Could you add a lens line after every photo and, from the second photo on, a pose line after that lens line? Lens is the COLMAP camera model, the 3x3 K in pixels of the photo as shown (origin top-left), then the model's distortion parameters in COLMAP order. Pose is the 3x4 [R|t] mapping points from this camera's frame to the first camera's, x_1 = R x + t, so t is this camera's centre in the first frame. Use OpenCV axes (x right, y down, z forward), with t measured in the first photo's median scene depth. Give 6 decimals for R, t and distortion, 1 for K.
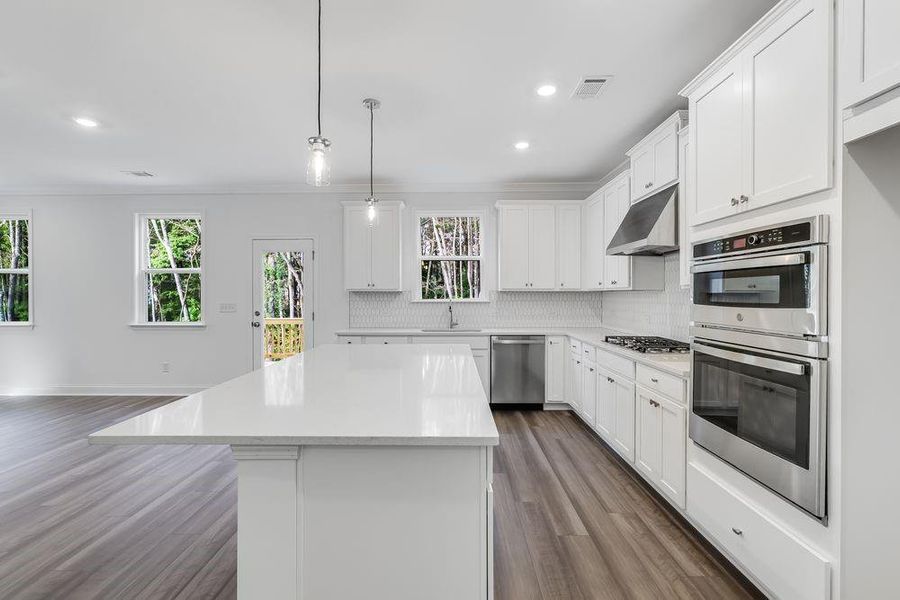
lens RADIAL K [[392.6, 0, 444.8], [0, 392.6, 296.9], [0, 0, 1]] dist [0.013080, 0.000179]
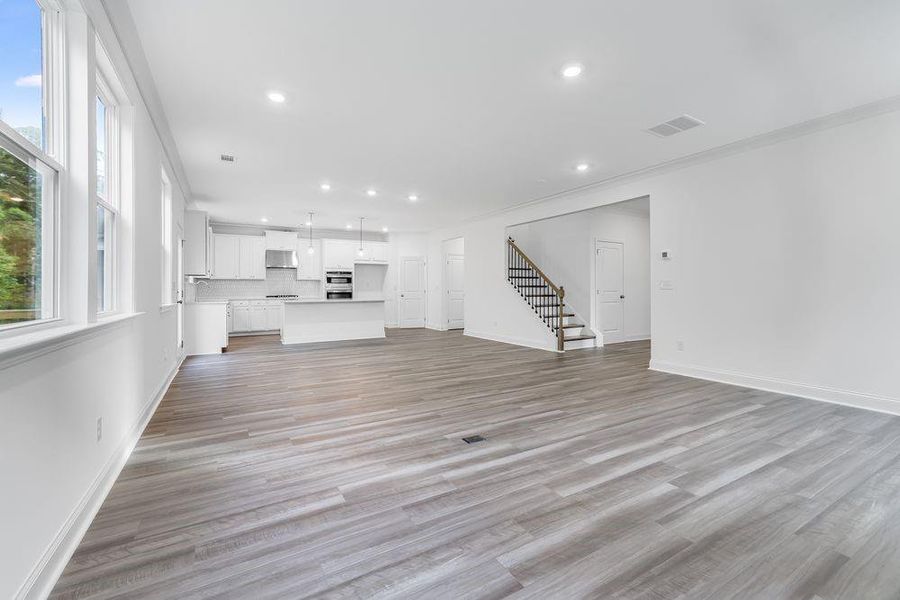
lens RADIAL K [[384.9, 0, 448.2], [0, 384.9, 288.0], [0, 0, 1]] dist [0.014158, 0.000551]
pose [[-0.522695, 0.007487, 0.852487, -3.189173], [0.011408, 0.999933, -0.001787, 0.077094], [-0.852444, 0.008791, -0.522745, 1.638995]]
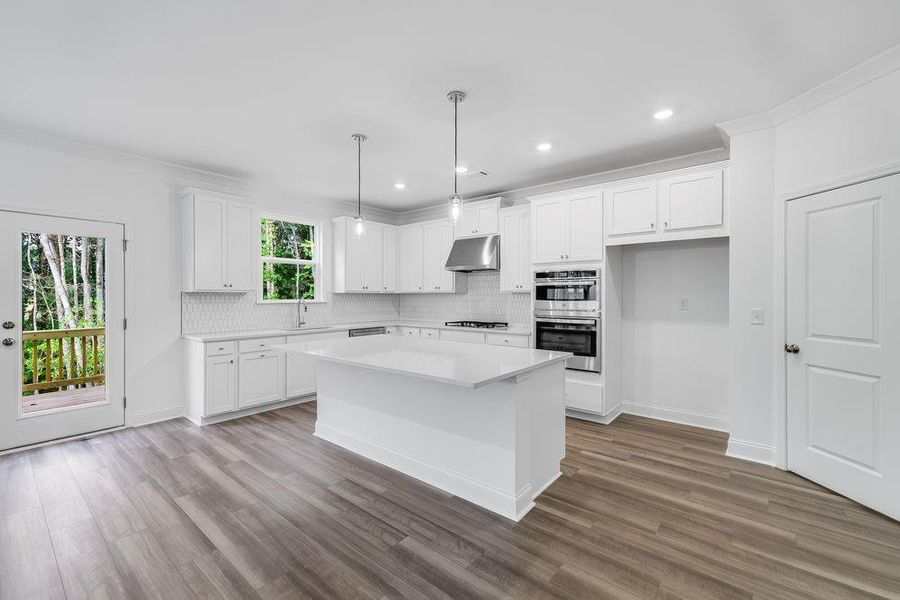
lens RADIAL K [[392.6, 0, 444.8], [0, 392.6, 296.9], [0, 0, 1]] dist [0.013080, 0.000179]
pose [[0.619114, -0.003083, 0.785295, -0.977466], [0.005088, 0.999987, -0.000086, -0.001513], [-0.785284, 0.004049, 0.619122, 0.049916]]
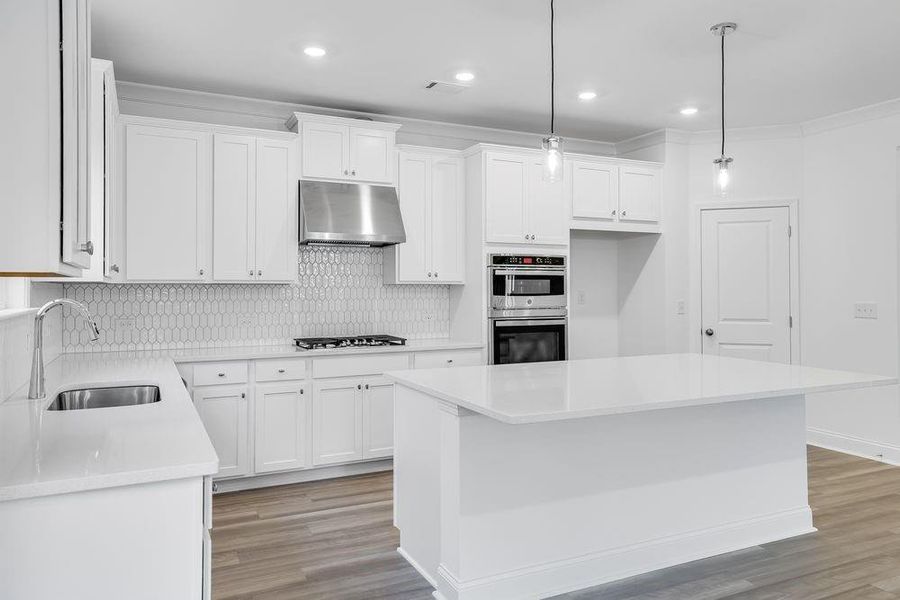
lens RADIAL K [[632.5, 0, 449.9], [0, 632.5, 282.7], [0, 0, 1]] dist [0.003916, 0.003357]
pose [[-0.461078, 0.007422, 0.887328, -1.010164], [0.006496, 0.999966, -0.004989, -0.014235], [-0.887336, 0.003463, -0.461111, 1.621682]]
